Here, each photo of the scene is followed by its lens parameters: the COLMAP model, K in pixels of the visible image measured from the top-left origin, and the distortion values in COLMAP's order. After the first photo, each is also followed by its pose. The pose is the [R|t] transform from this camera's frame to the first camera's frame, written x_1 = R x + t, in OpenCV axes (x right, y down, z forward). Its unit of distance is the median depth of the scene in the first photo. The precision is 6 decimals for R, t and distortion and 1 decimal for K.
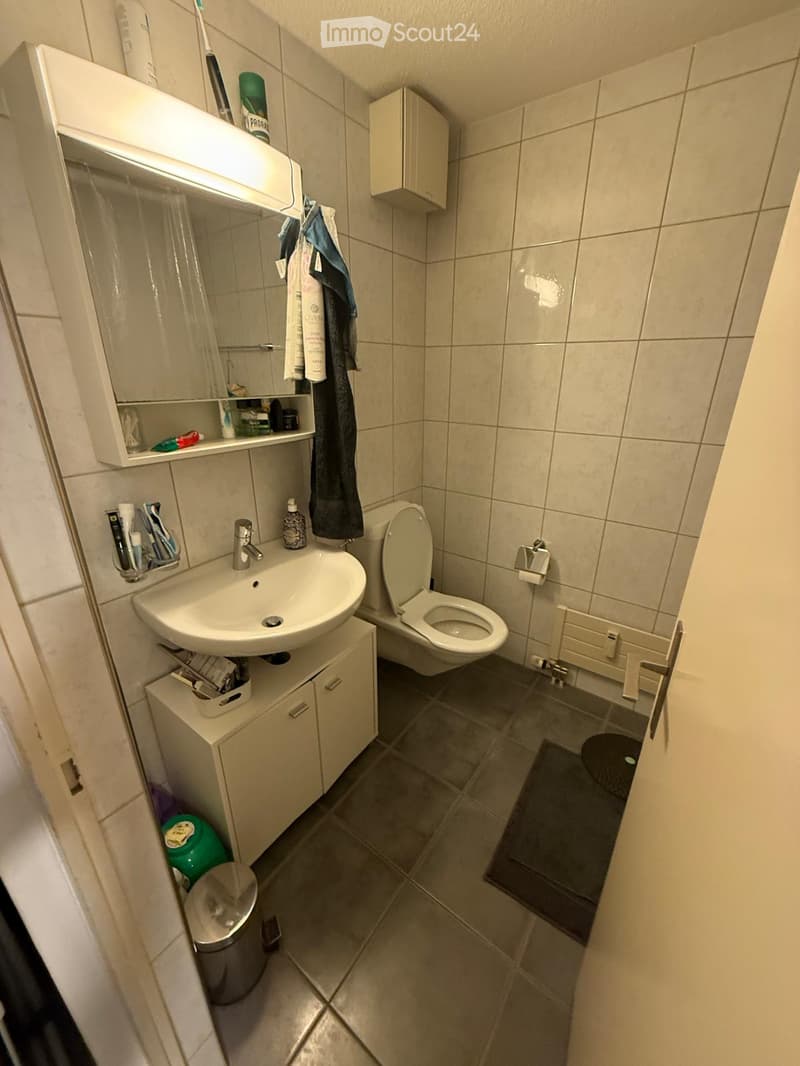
lens RADIAL K [[423.7, 0, 400.0], [0, 423.7, 533.0], [0, 0, 1]] dist [-0.001076, -0.000317]
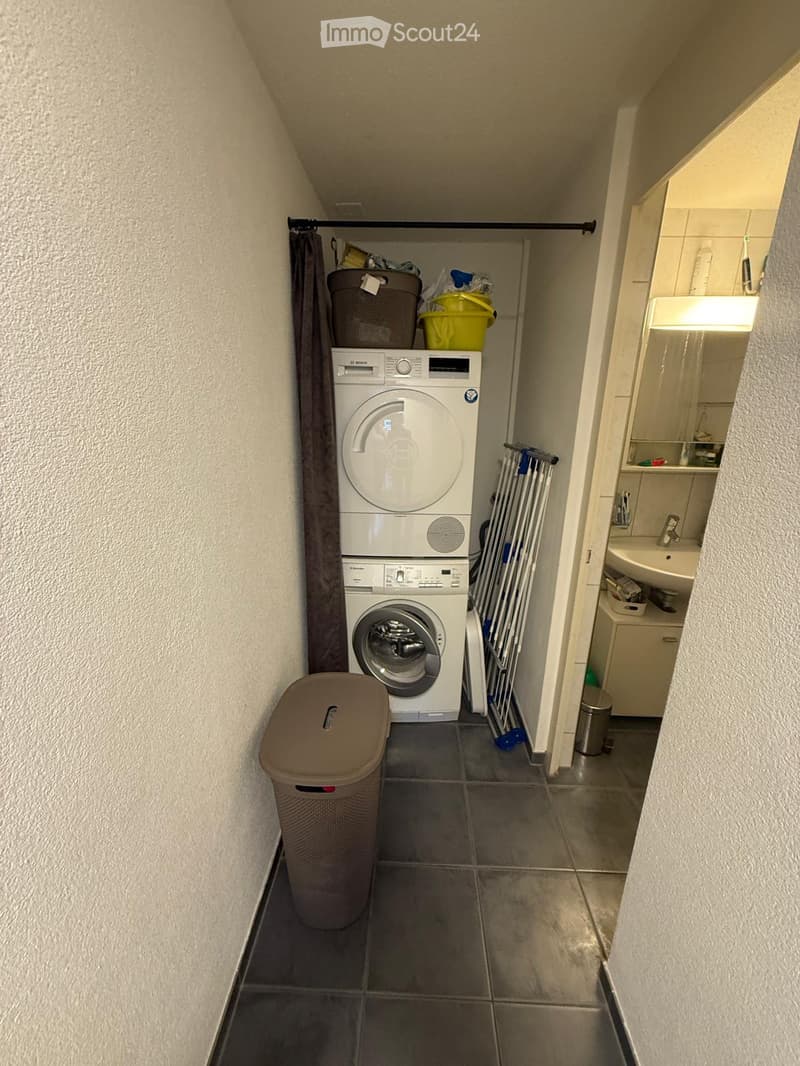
lens RADIAL K [[423.7, 0, 400.0], [0, 423.7, 533.0], [0, 0, 1]] dist [-0.001076, -0.000317]
pose [[0.565830, 0.238951, -0.789138, 0.327335], [-0.309942, 0.948532, 0.064980, 0.252585], [0.764050, 0.207820, 0.610769, -0.769942]]
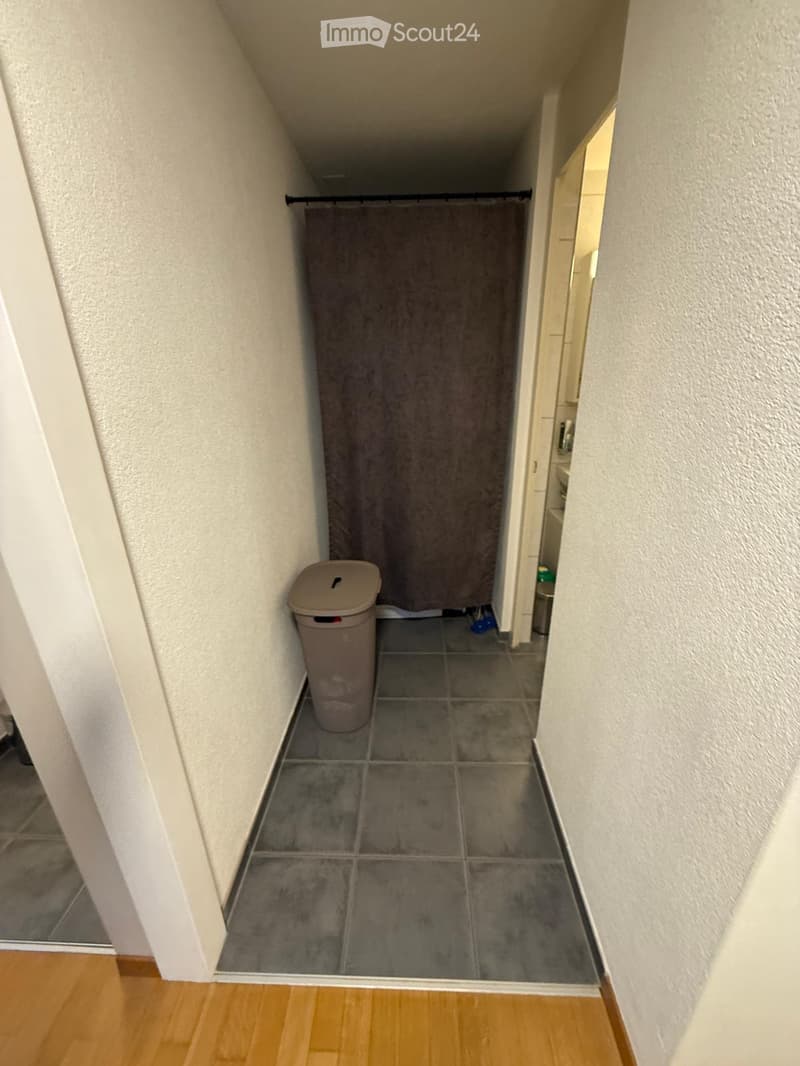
lens RADIAL K [[423.7, 0, 400.0], [0, 423.7, 533.0], [0, 0, 1]] dist [-0.001076, -0.000317]
pose [[0.567116, 0.281143, -0.774169, 0.669053], [-0.278077, 0.950105, 0.141330, 0.374355], [0.775276, 0.135128, 0.616999, -0.897344]]
